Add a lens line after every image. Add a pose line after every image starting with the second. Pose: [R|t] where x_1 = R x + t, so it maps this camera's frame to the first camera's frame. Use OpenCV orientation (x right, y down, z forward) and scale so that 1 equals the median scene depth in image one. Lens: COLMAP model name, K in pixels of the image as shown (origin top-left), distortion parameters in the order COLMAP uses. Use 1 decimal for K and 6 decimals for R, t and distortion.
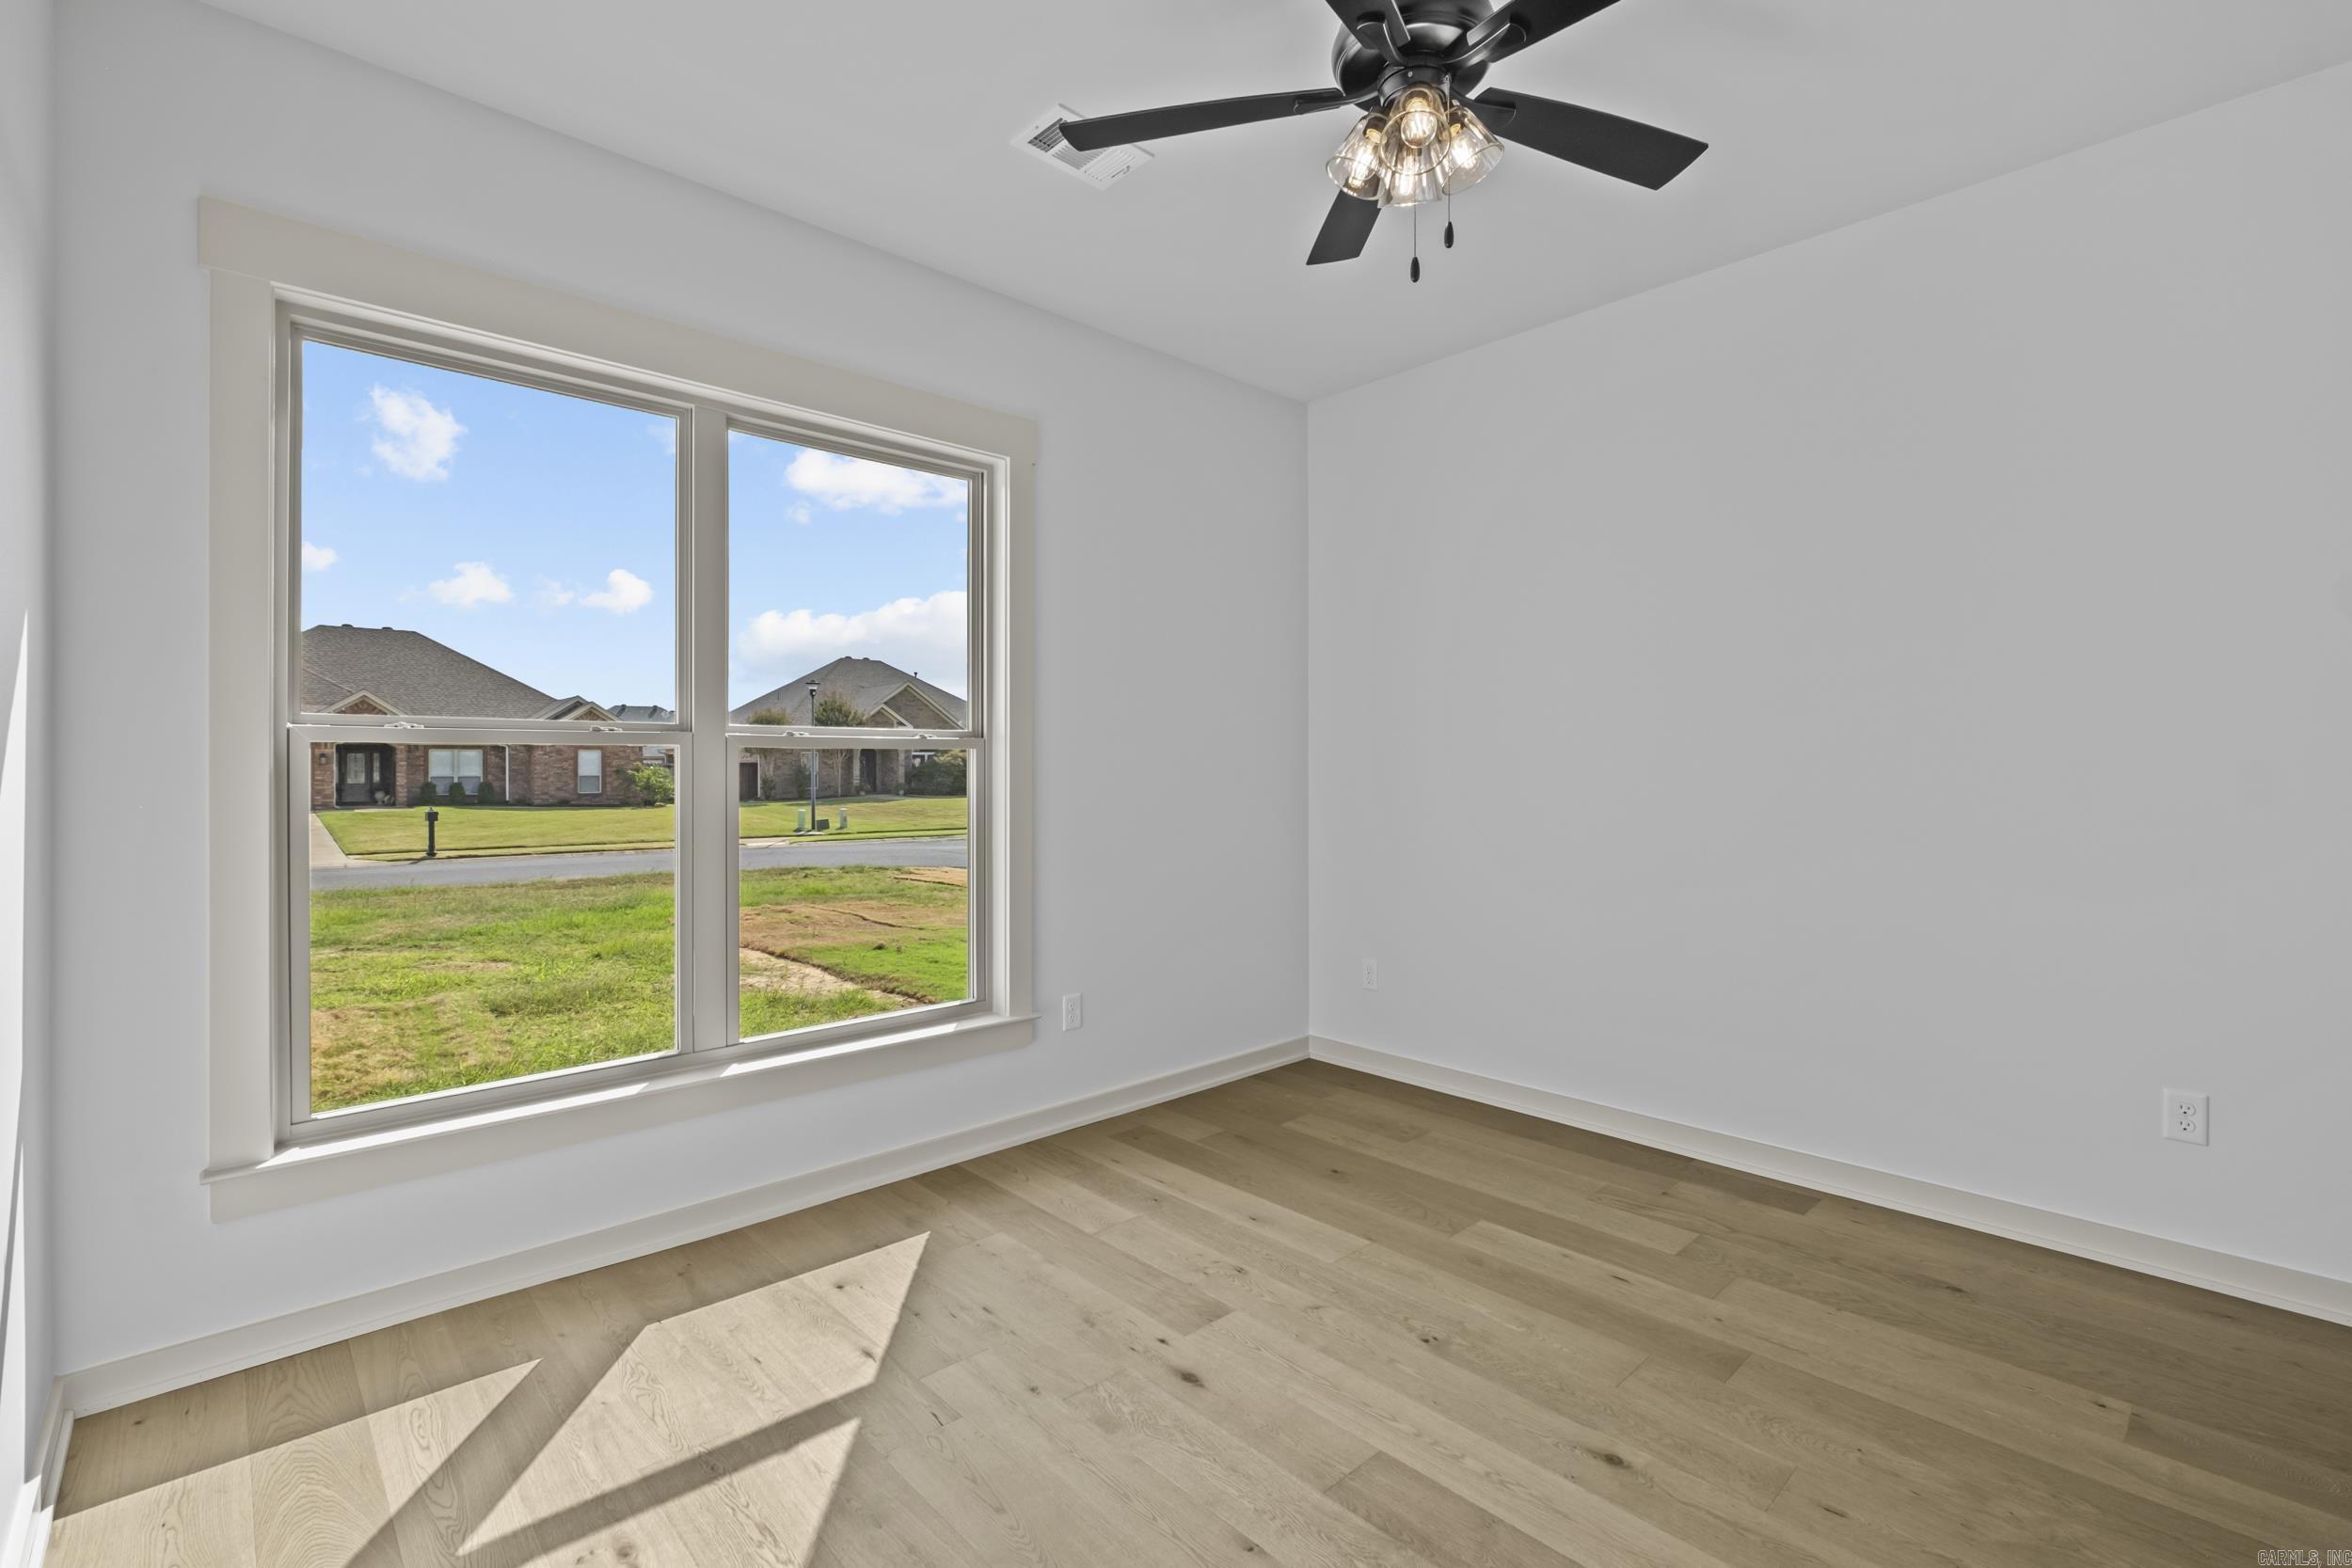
lens RADIAL K [[1049.2, 0, 1154.9], [0, 1049.2, 802.5], [0, 0, 1]] dist [-0.000149, 0.000061]
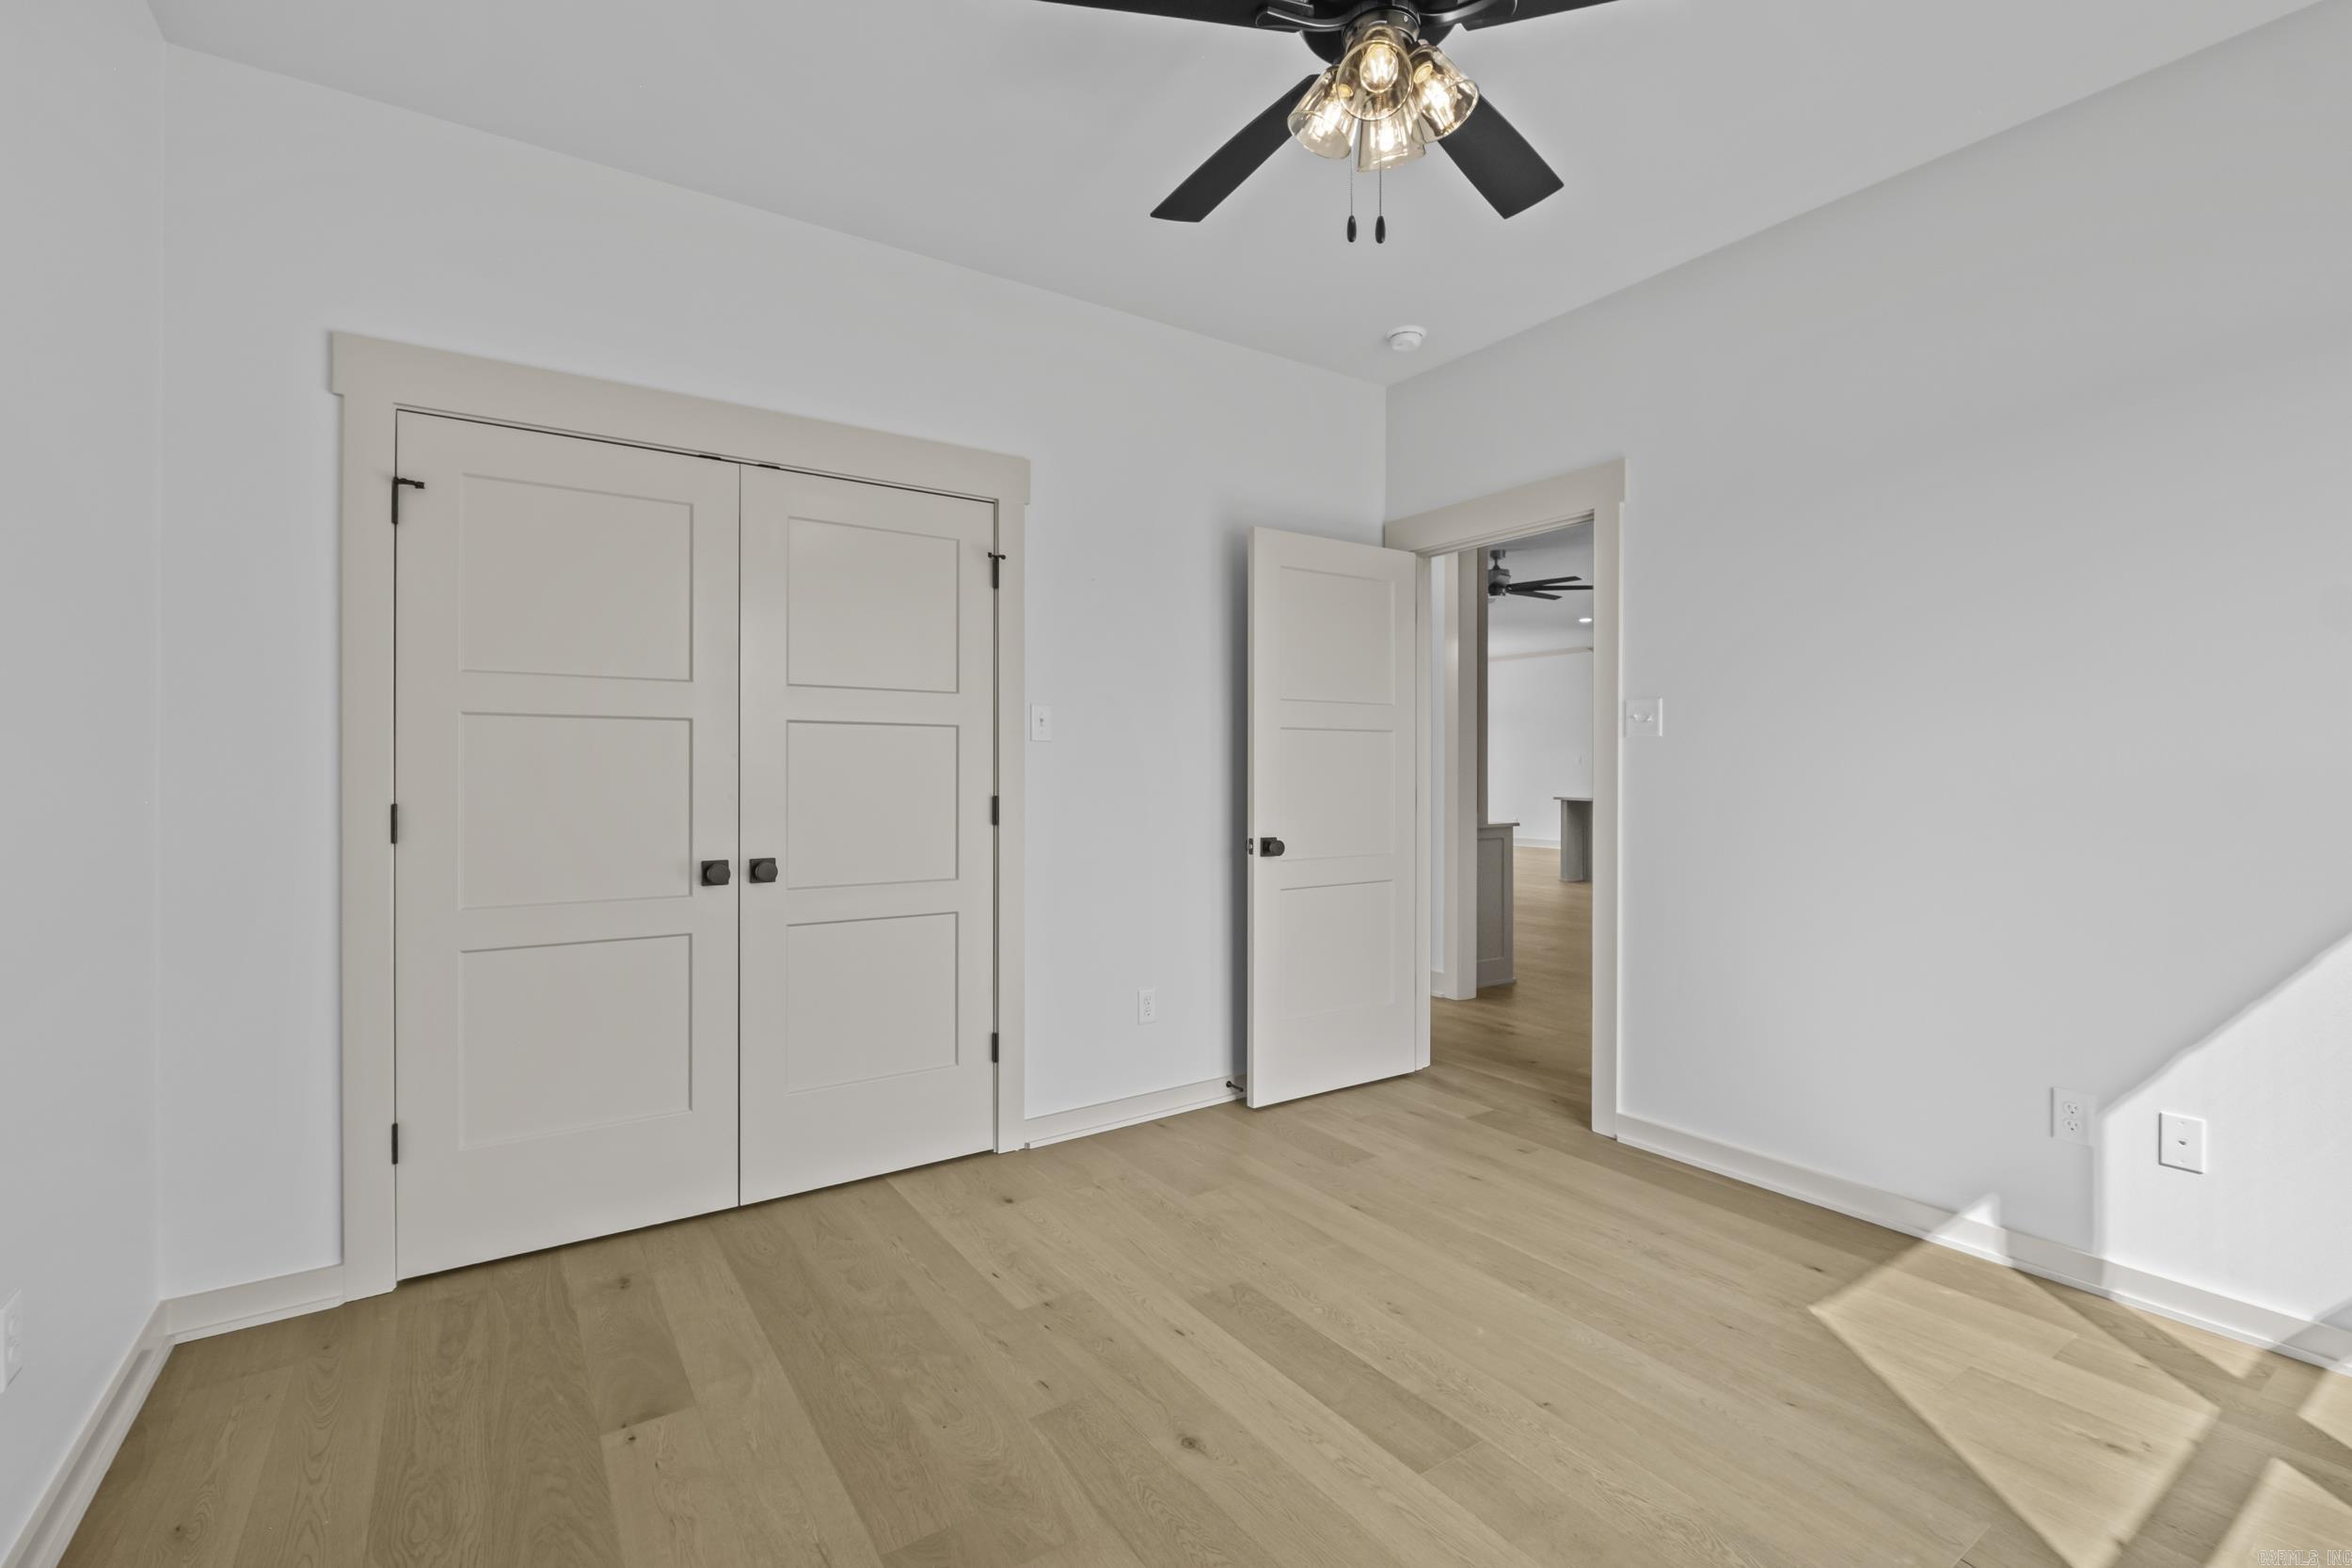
lens RADIAL K [[1049.2, 0, 1154.9], [0, 1049.2, 802.5], [0, 0, 1]] dist [-0.000149, 0.000061]
pose [[-0.988860, 0.002808, 0.148822, 0.316092], [0.003827, 0.999971, 0.006559, -0.002919], [-0.148799, 0.007056, -0.988842, 2.009821]]
